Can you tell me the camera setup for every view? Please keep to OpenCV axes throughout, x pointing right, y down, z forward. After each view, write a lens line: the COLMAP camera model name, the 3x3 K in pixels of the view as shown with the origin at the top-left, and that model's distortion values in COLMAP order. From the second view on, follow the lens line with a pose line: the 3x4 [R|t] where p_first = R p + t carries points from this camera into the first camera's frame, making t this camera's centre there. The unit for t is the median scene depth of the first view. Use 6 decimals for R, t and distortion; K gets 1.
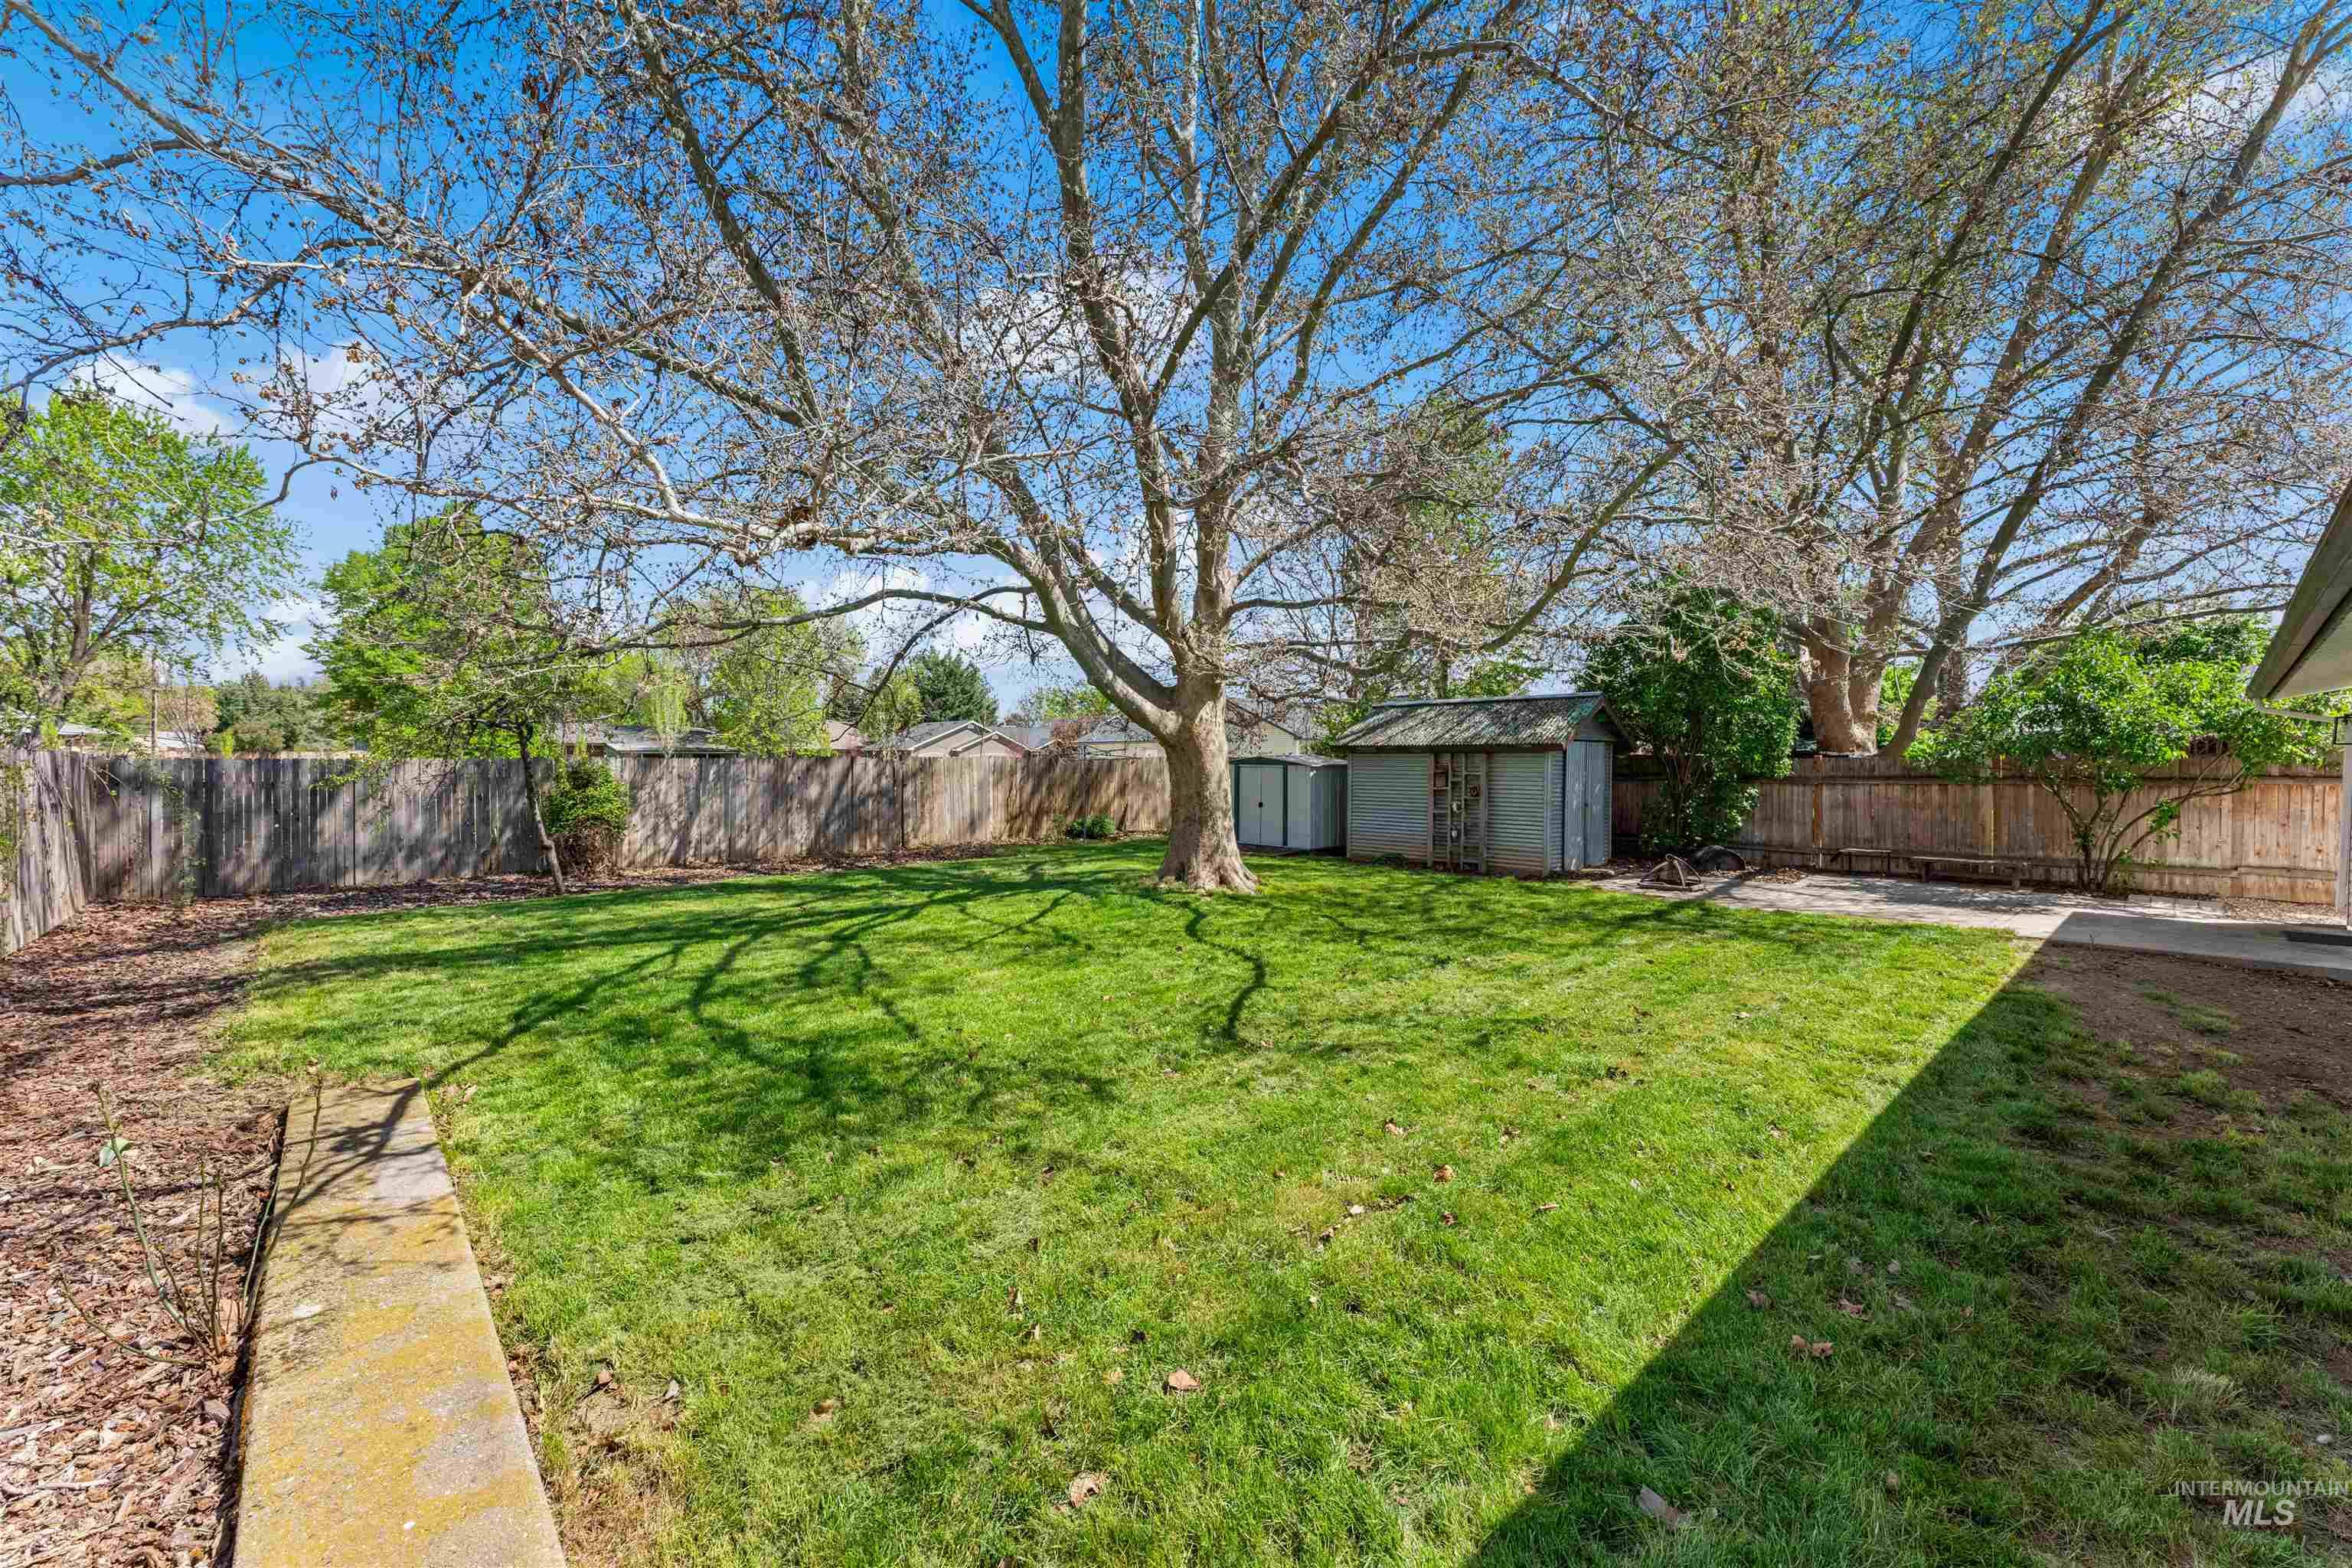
lens RADIAL K [[943.2, 0, 1172.0], [0, 943.2, 783.7], [0, 0, 1]] dist [-0.000328, 0.000715]
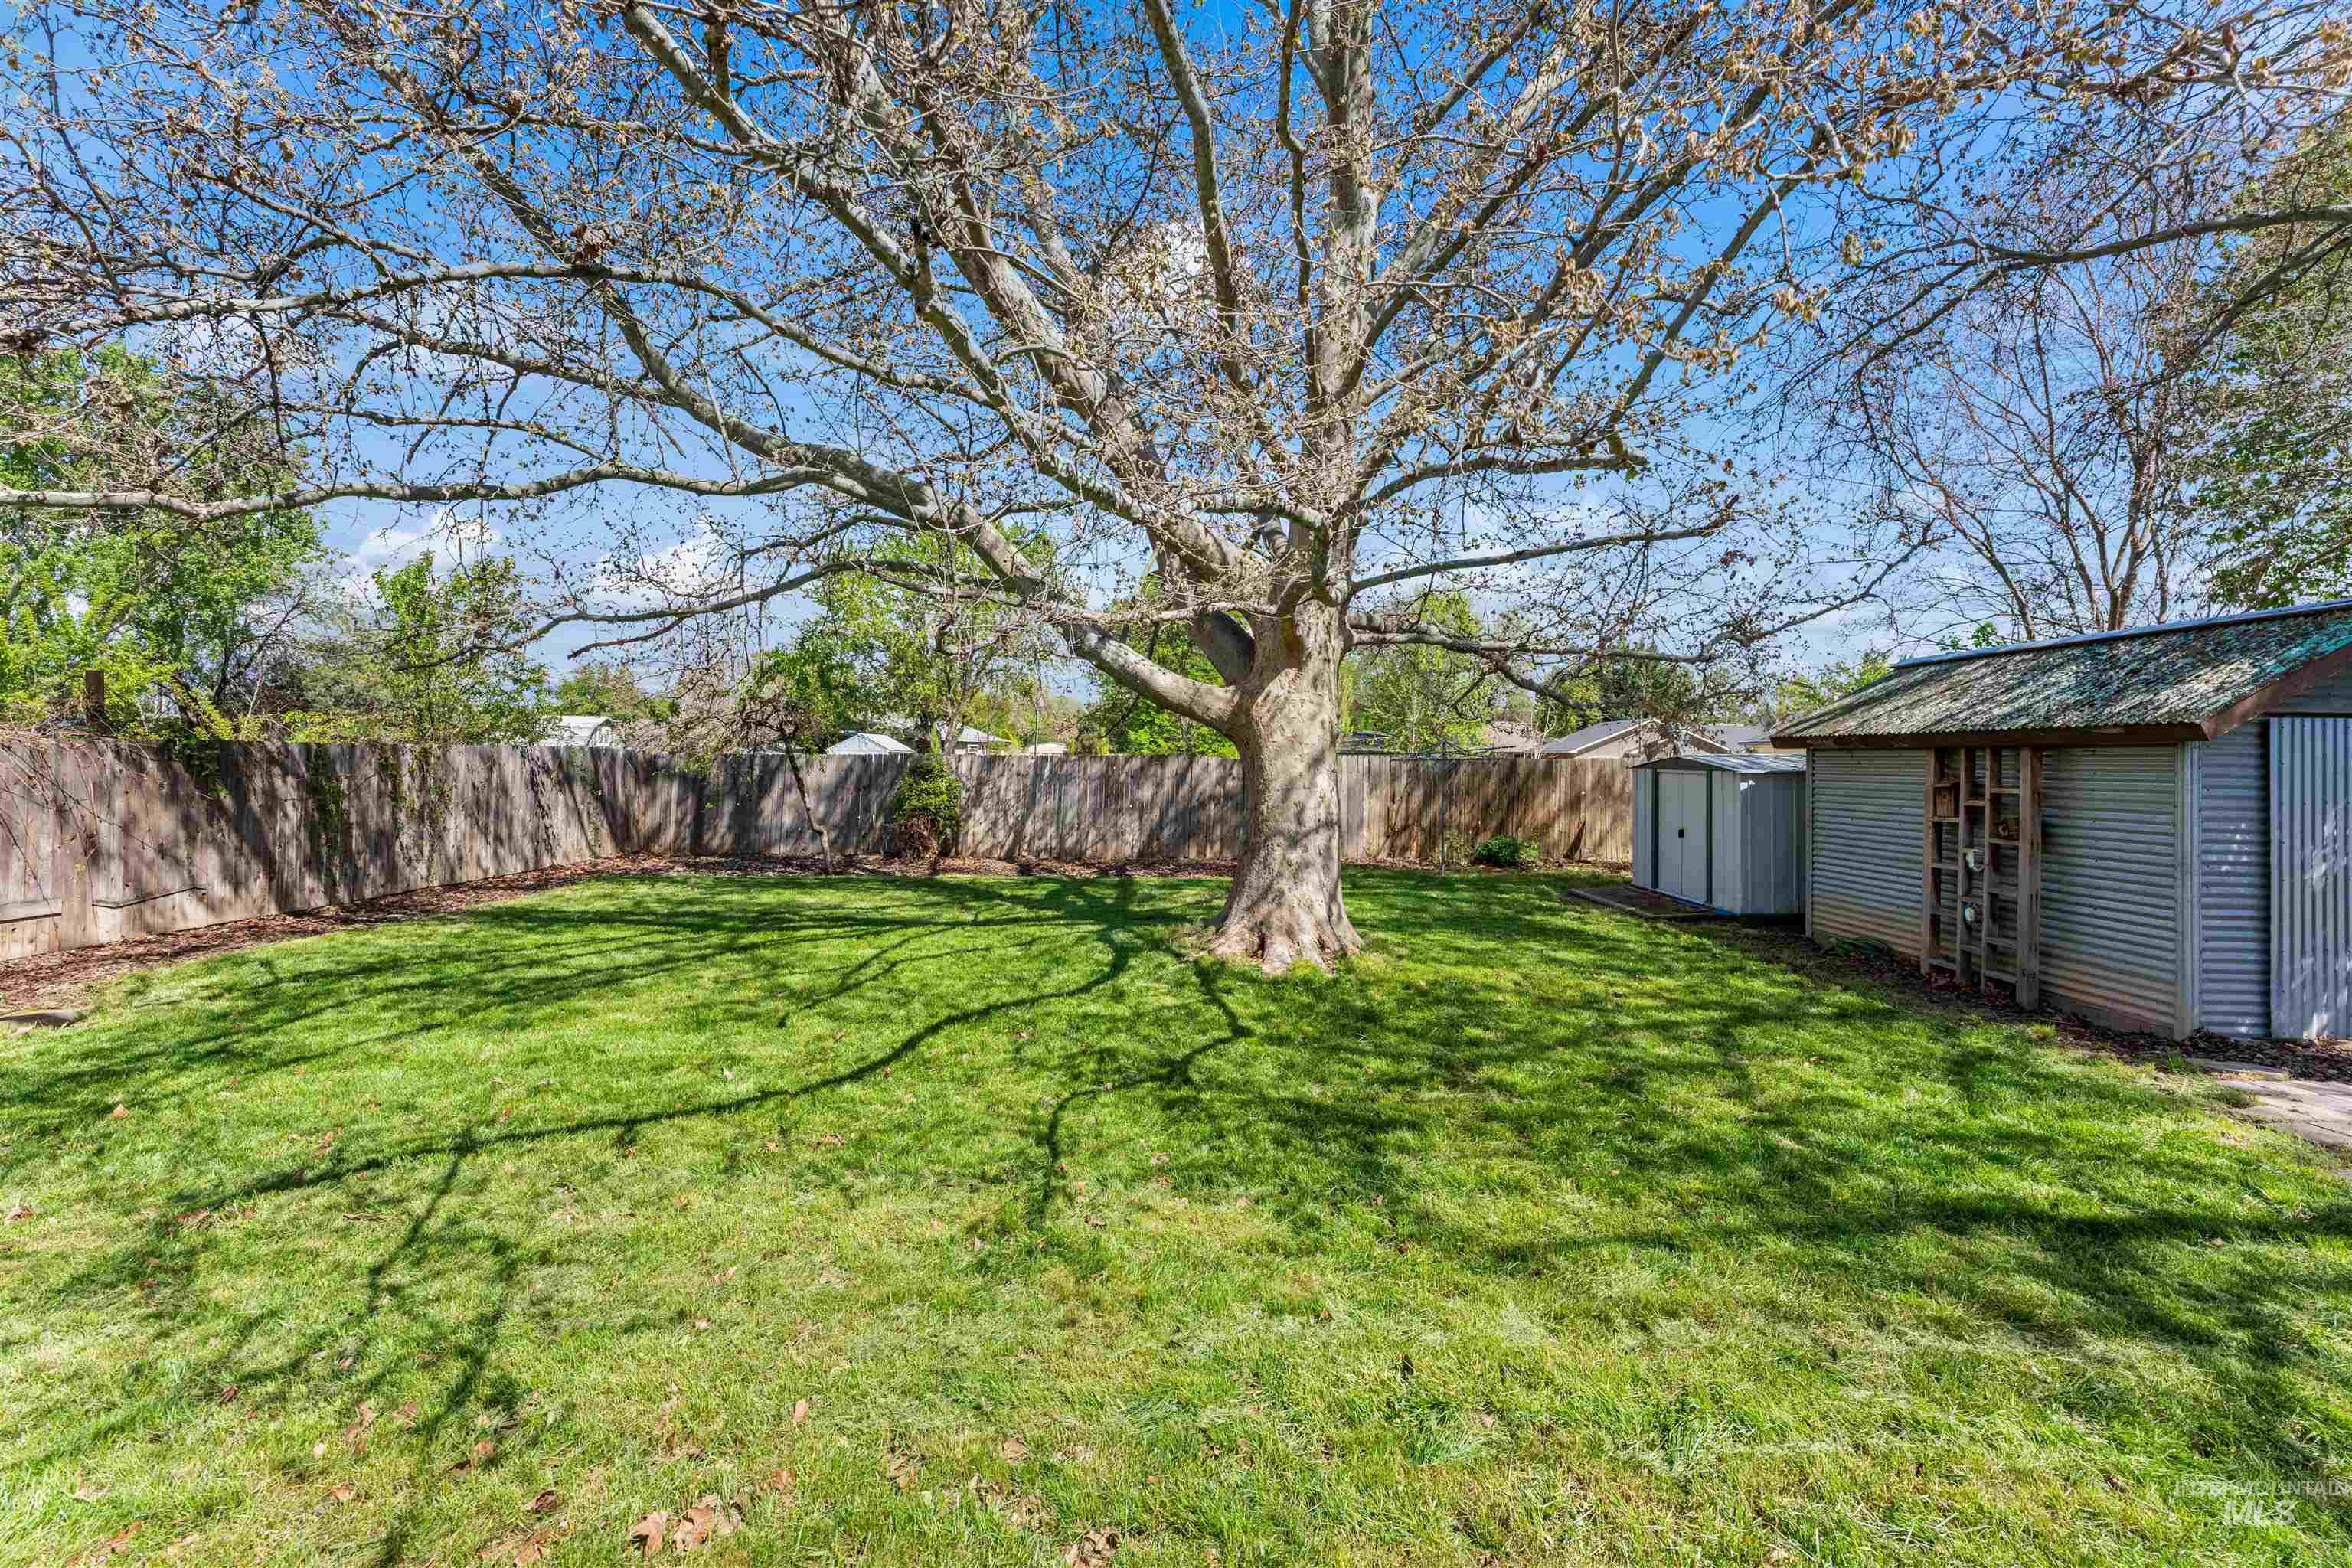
lens RADIAL K [[943.2, 0, 1152.8], [0, 943.2, 725.7], [0, 0, 1]] dist [-0.000328, 0.000715]
pose [[0.720435, -0.022252, -0.693165, 0.398120], [-0.024588, 0.998037, -0.057594, -0.006325], [0.693086, 0.058537, 0.718474, 0.411450]]
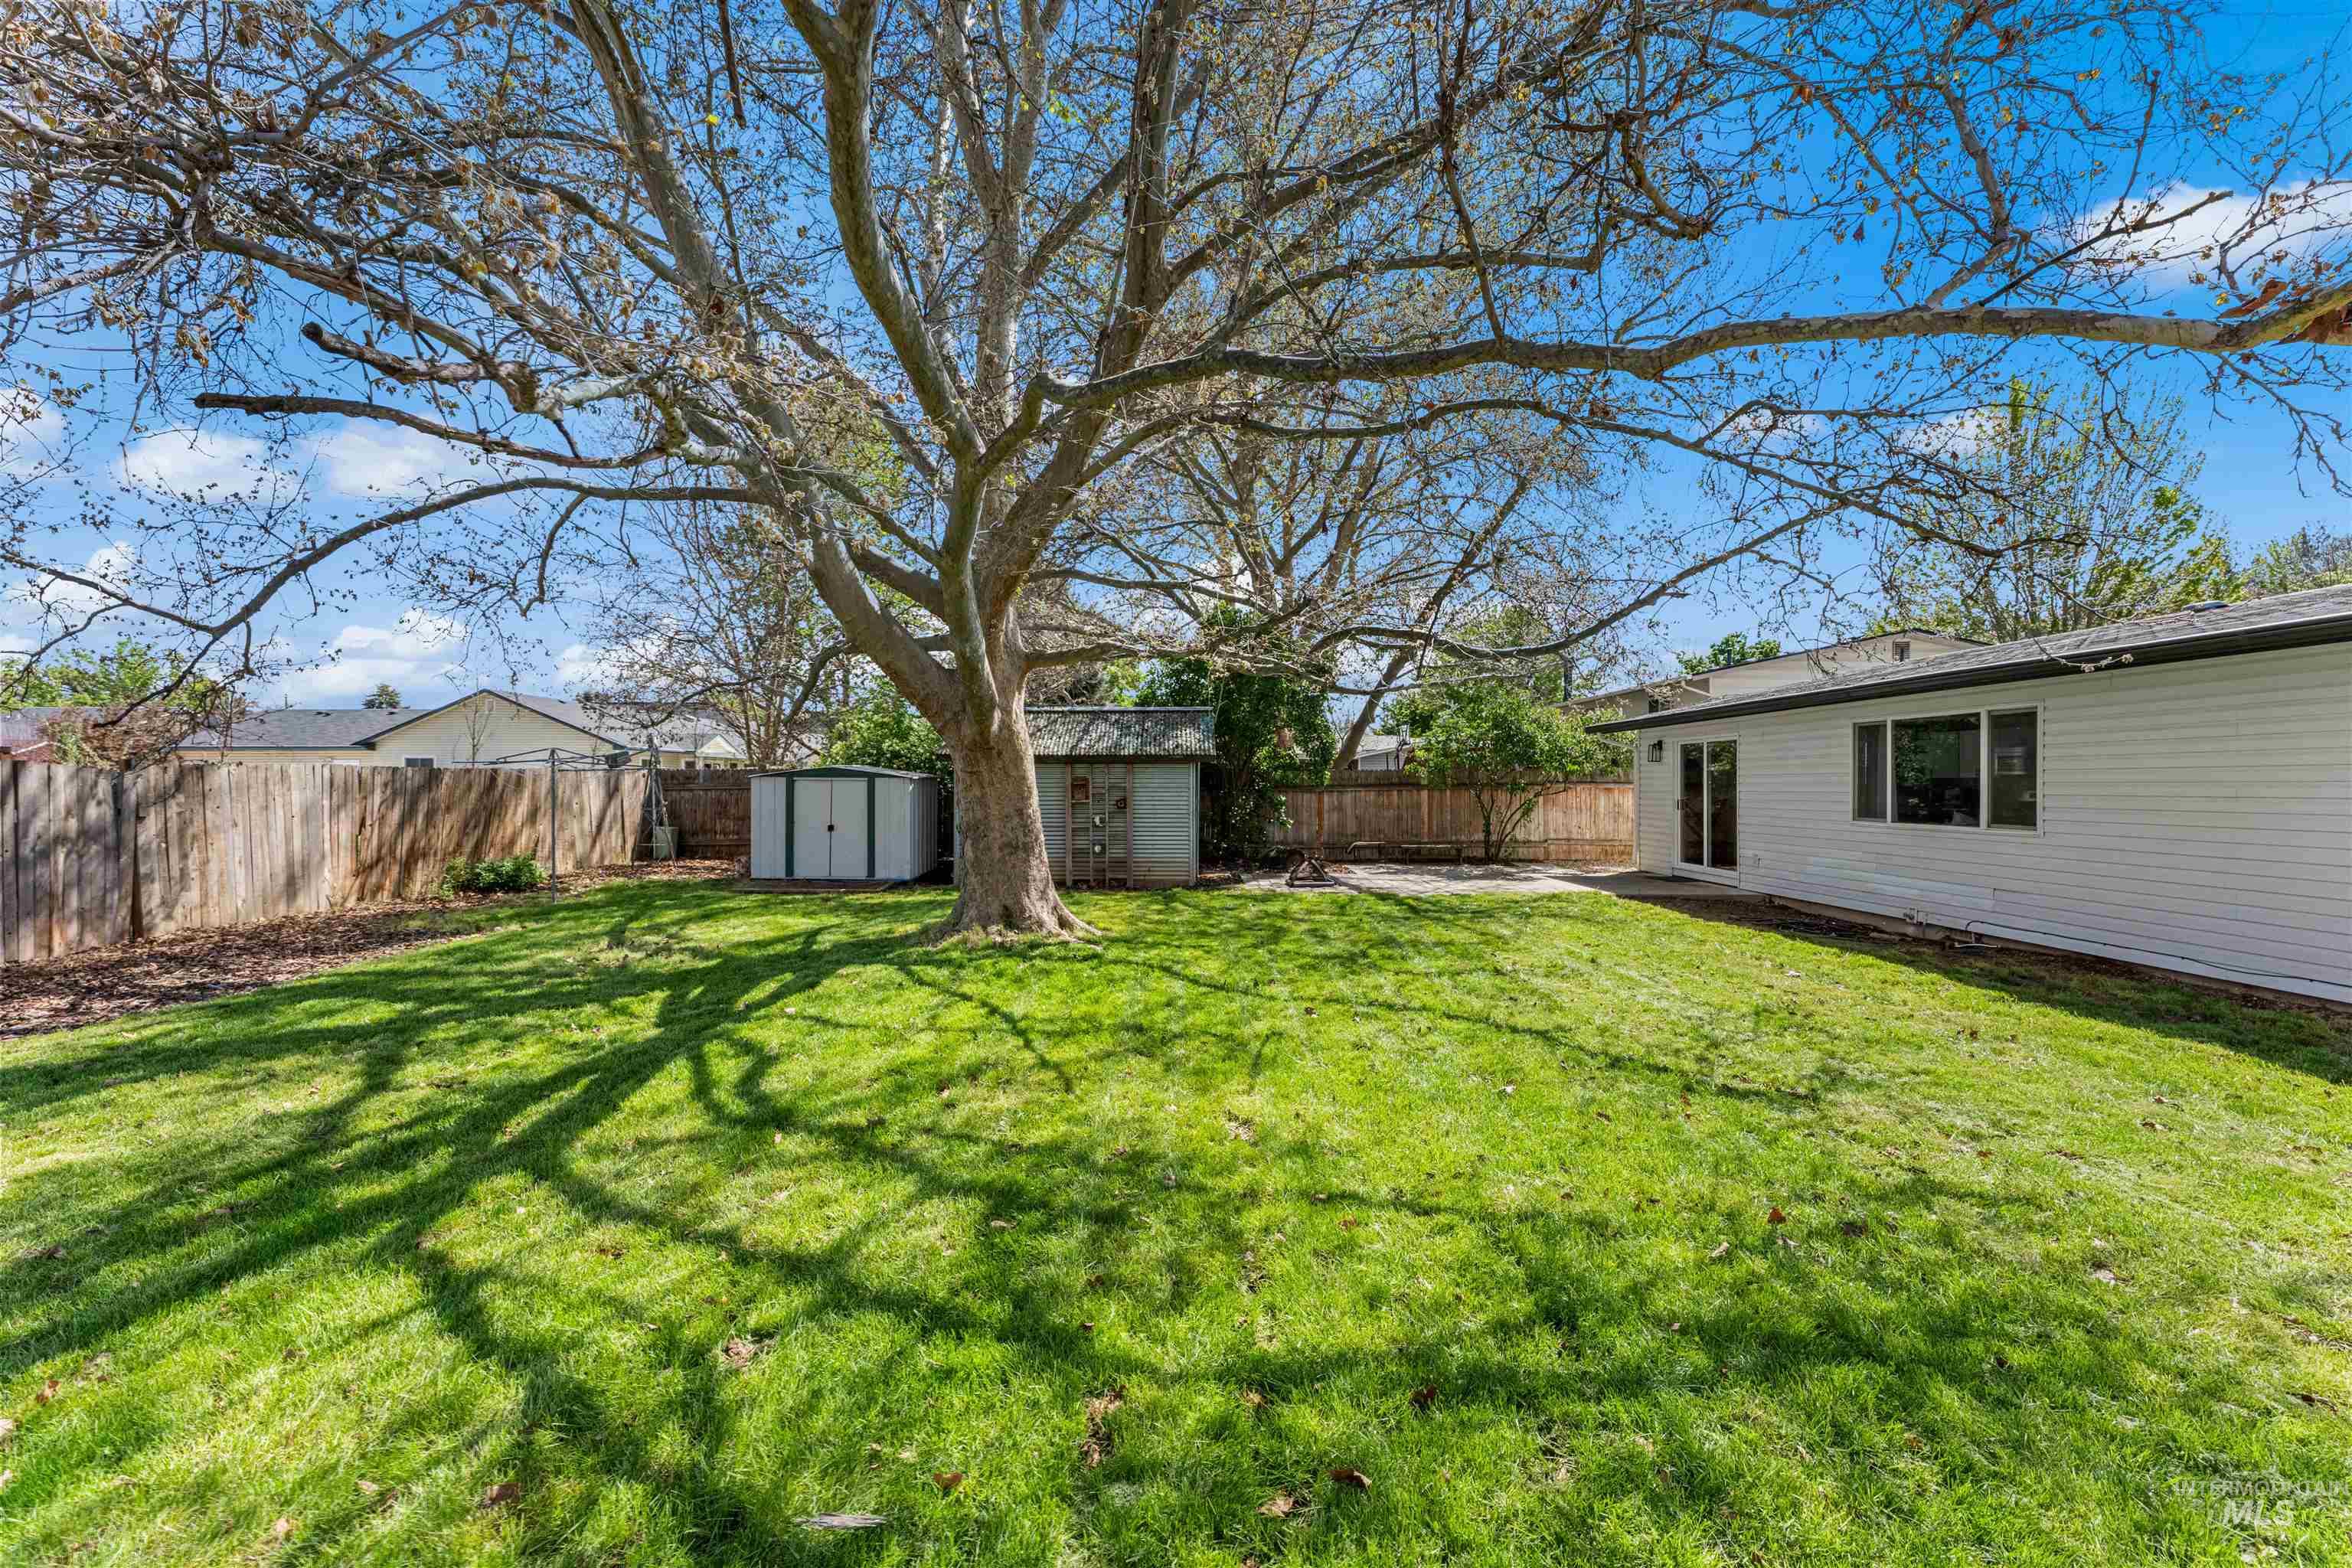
lens RADIAL K [[943.2, 0, 1183.6], [0, 943.2, 786.4], [0, 0, 1]] dist [-0.000328, 0.000715]
pose [[0.694203, -0.009341, 0.719719, -0.379547], [0.020344, 0.999771, -0.006648, -0.000918], [-0.719492, 0.019257, 0.694234, 0.342803]]
